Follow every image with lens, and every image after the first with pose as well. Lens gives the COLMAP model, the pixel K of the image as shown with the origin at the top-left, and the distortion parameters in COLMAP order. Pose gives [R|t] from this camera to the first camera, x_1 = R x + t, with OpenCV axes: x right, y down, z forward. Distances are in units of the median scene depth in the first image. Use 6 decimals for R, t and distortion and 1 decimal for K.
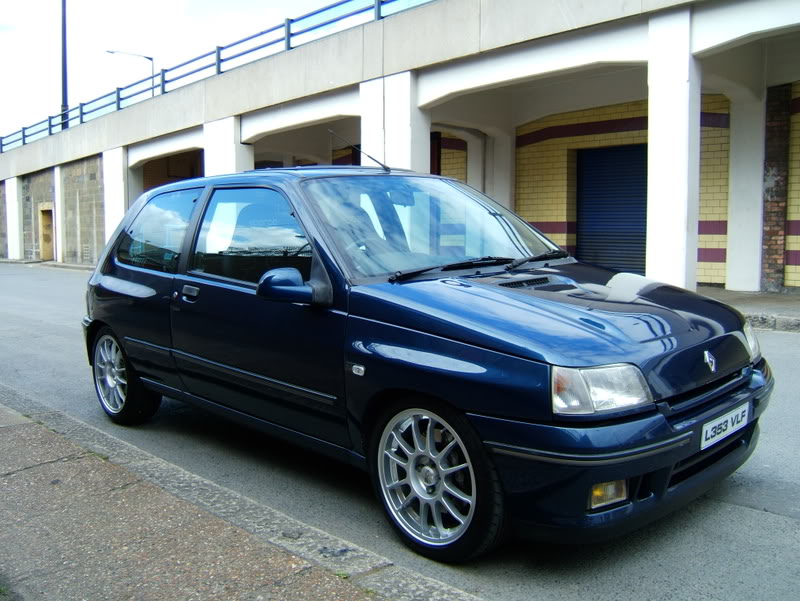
lens RADIAL K [[765.5, 0, 400.0], [0, 765.5, 300.5], [0, 0, 1]] dist [-0.136073, 0.100966]
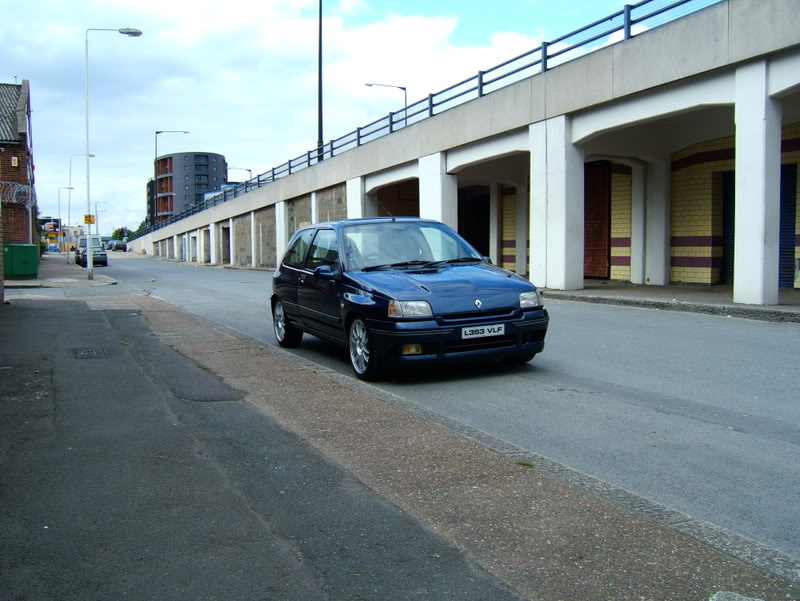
lens RADIAL K [[765.5, 0, 400.0], [0, 765.5, 300.5], [0, 0, 1]] dist [-0.136073, 0.100966]
pose [[0.942842, 0.014037, -0.332946, 0.148906], [-0.019583, 0.999720, -0.013307, 0.016263], [0.332666, 0.019066, 0.942852, -0.202619]]
